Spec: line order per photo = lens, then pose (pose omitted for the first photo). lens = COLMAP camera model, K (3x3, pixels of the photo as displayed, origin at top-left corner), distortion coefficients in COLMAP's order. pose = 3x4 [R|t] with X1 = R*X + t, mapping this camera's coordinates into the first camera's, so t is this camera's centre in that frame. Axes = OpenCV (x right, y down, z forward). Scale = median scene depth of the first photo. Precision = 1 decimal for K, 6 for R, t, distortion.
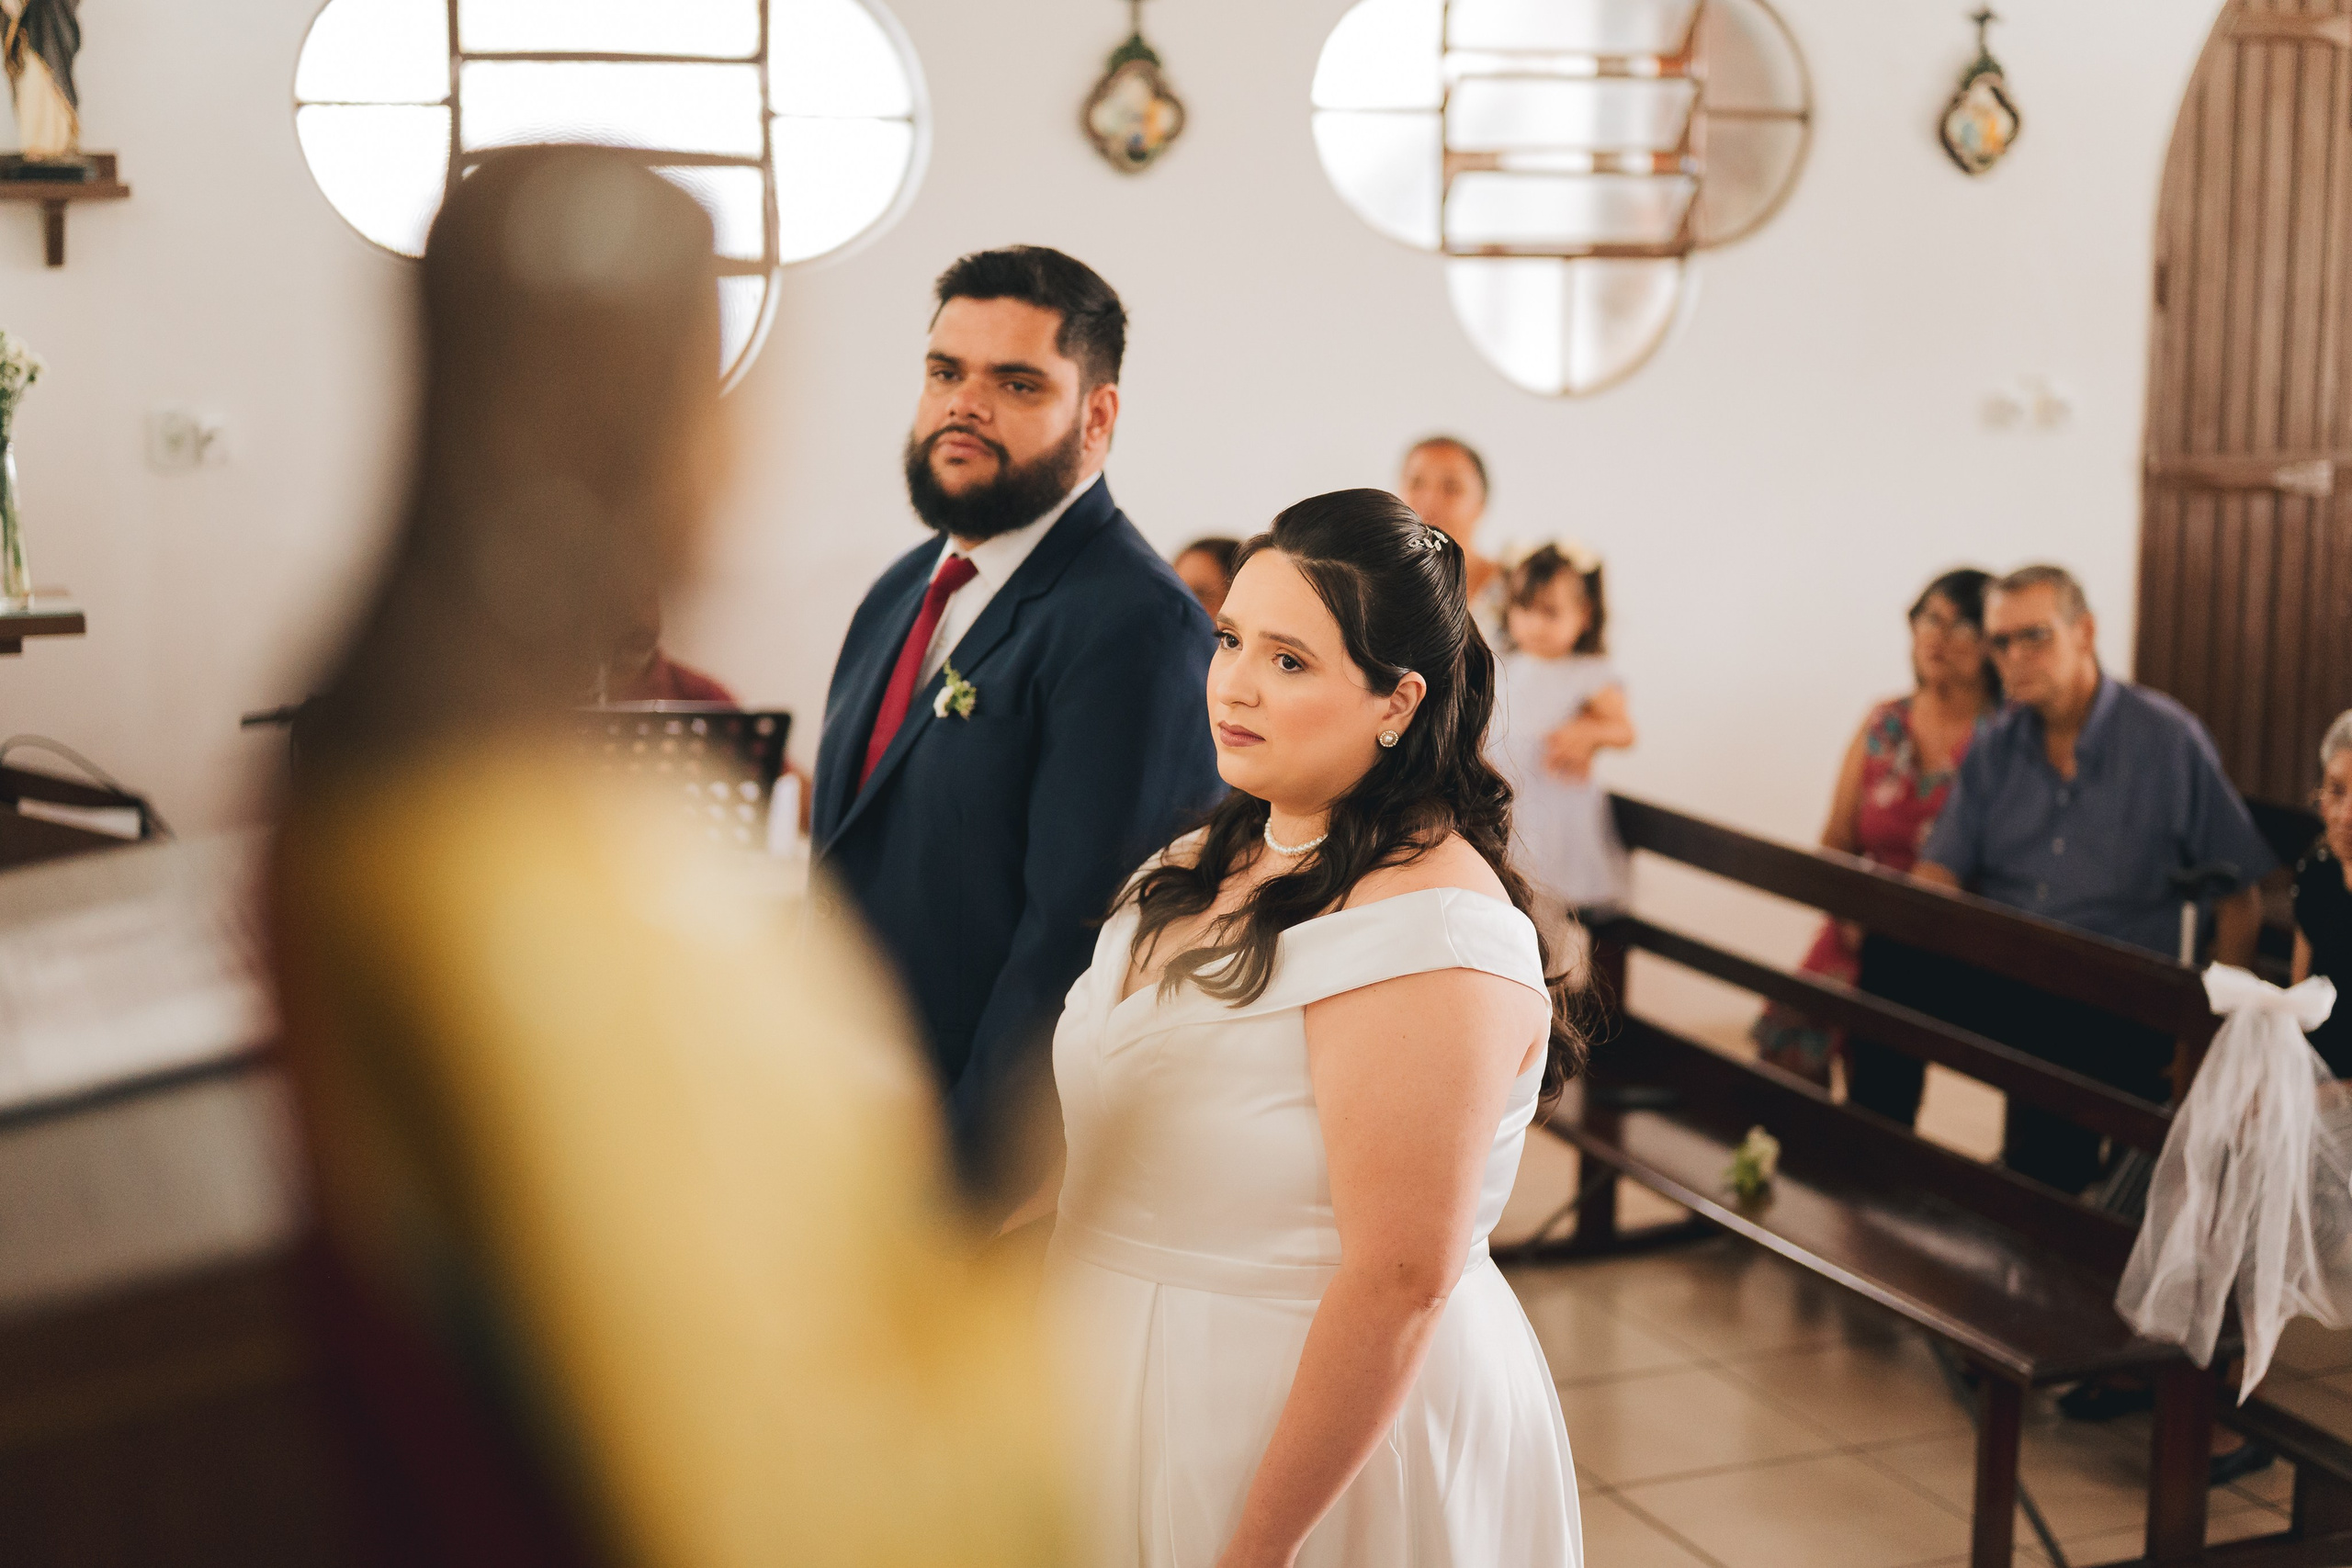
lens RADIAL K [[4200.2, 0, 1176.0], [0, 4200.2, 784.0], [0, 0, 1]] dist [0.030742, 0.180298]
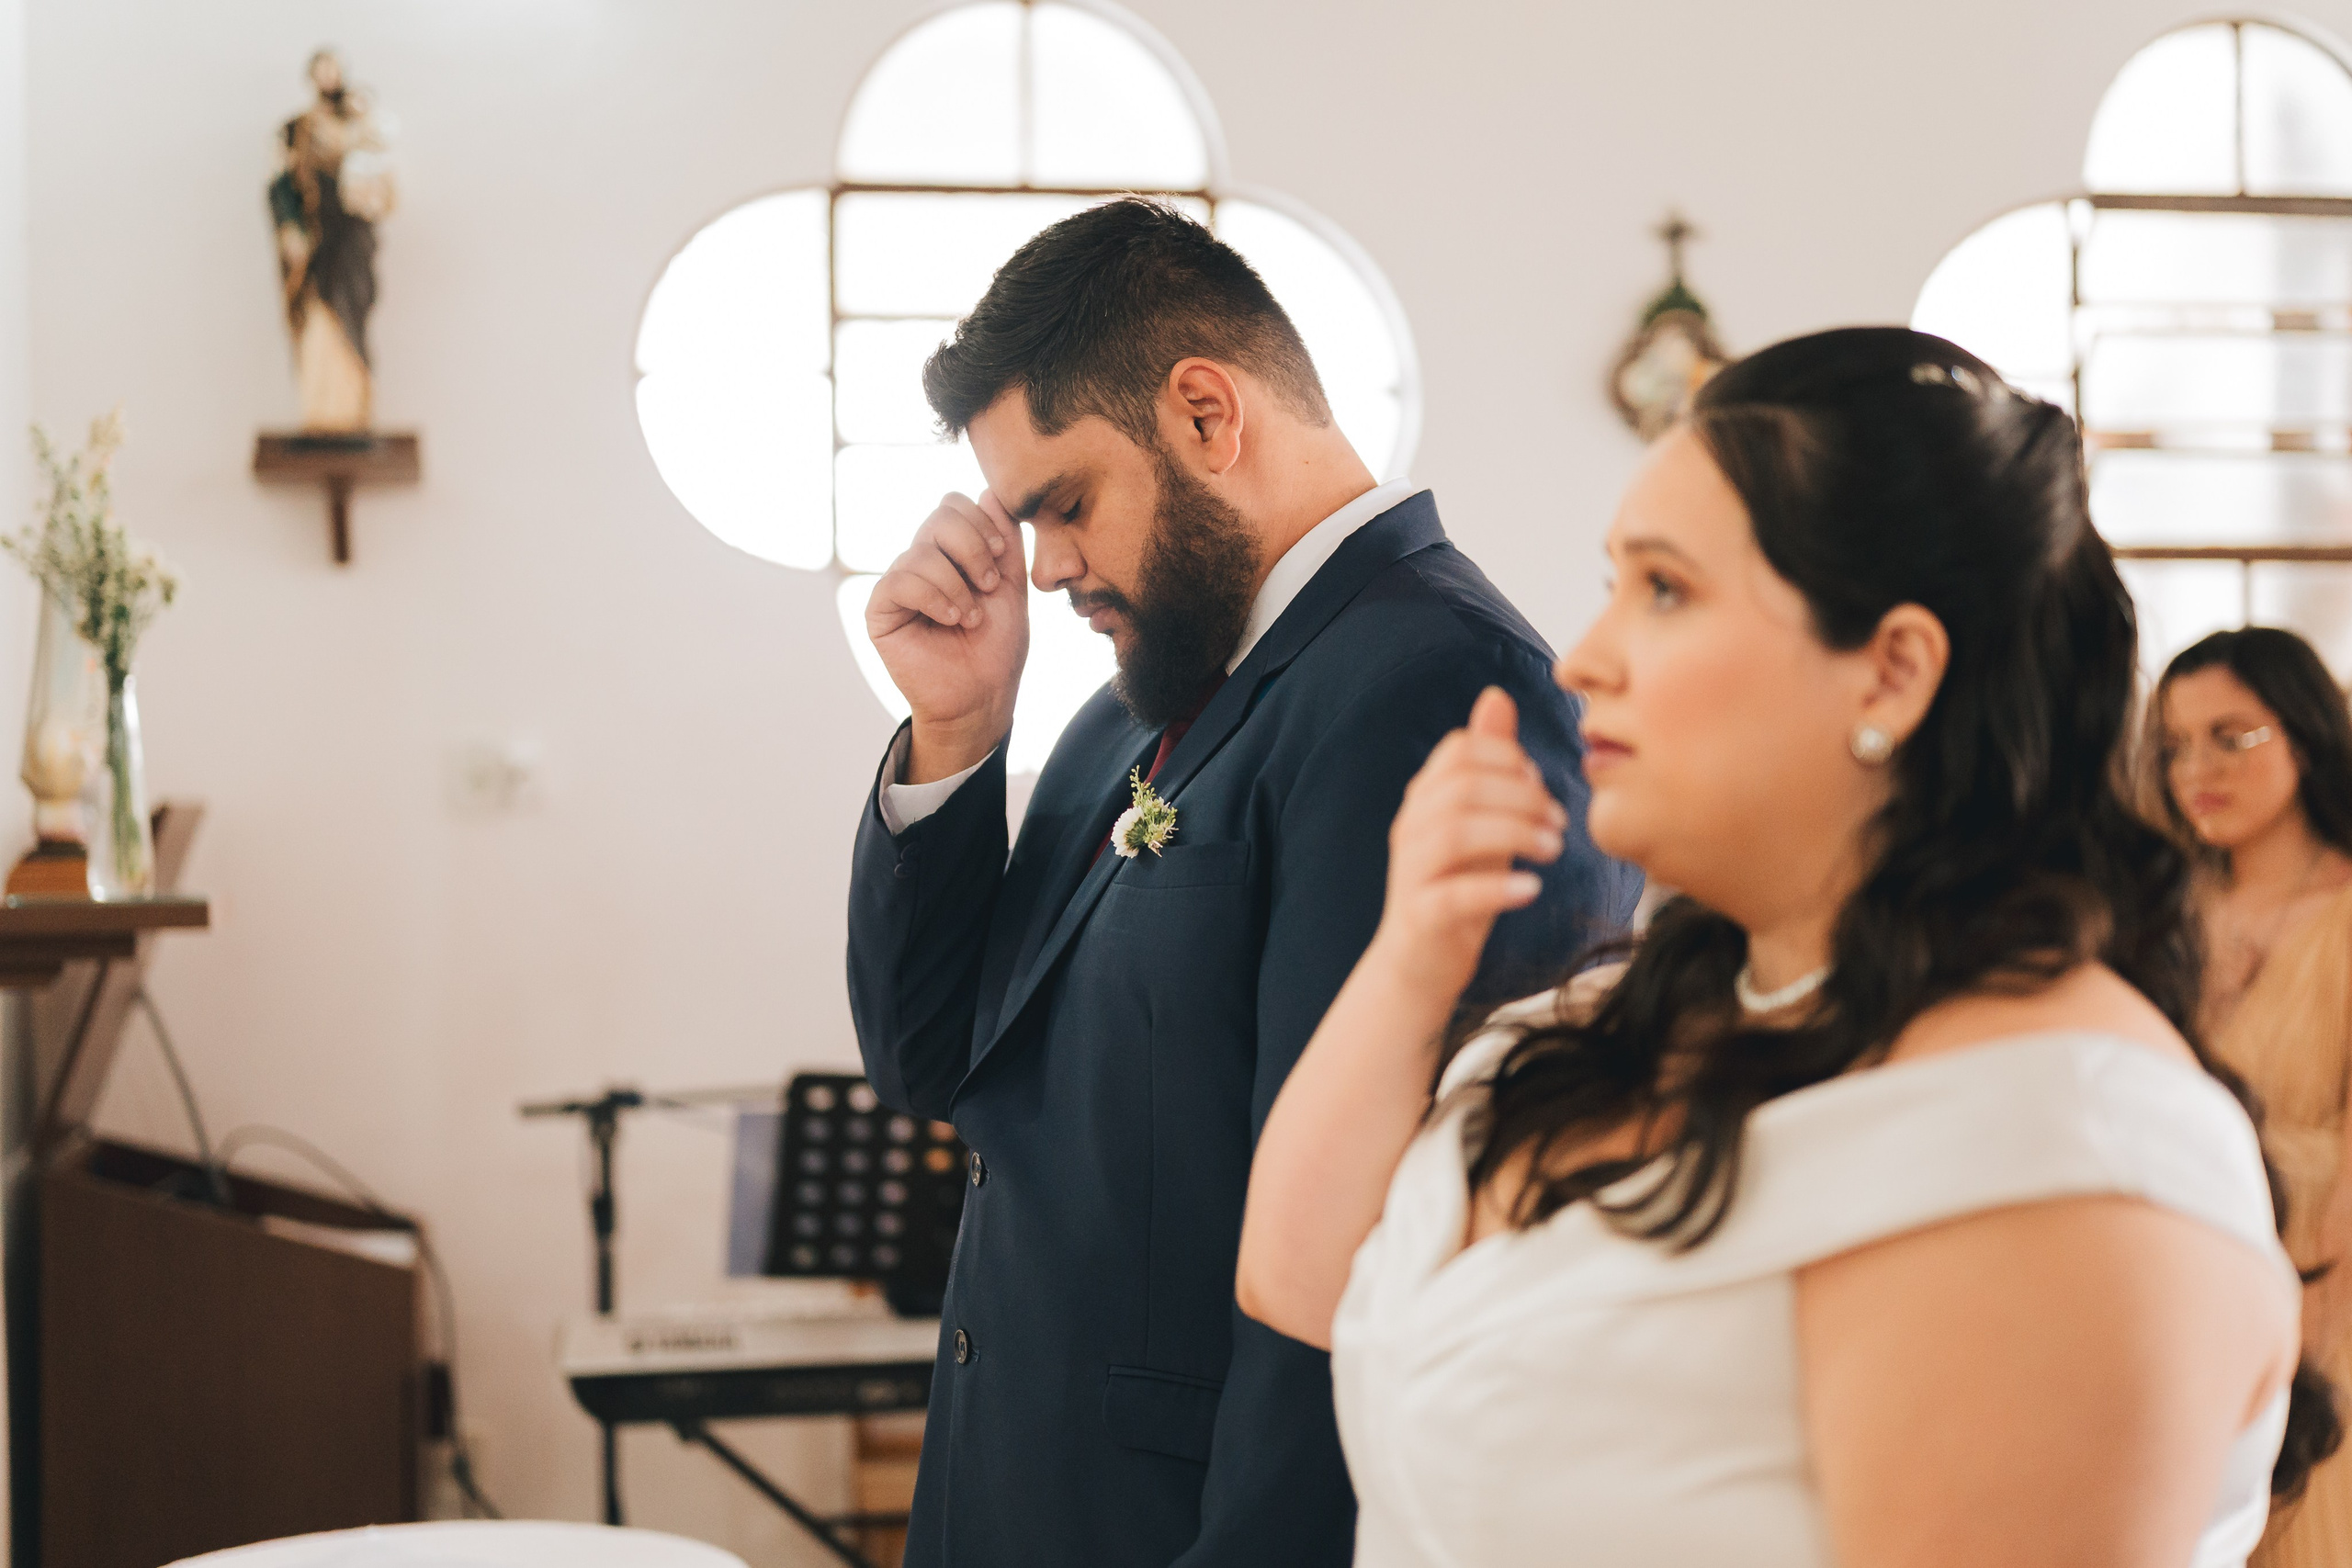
lens RADIAL K [[4200.2, 0, 1176.0], [0, 4200.2, 784.0], [0, 0, 1]] dist [0.030742, 0.180298]
pose [[0.988812, -0.007617, -0.148971, 0.014700], [-0.014146, 0.989407, -0.144480, 0.032993], [0.148493, 0.144971, 0.978230, 0.223676]]
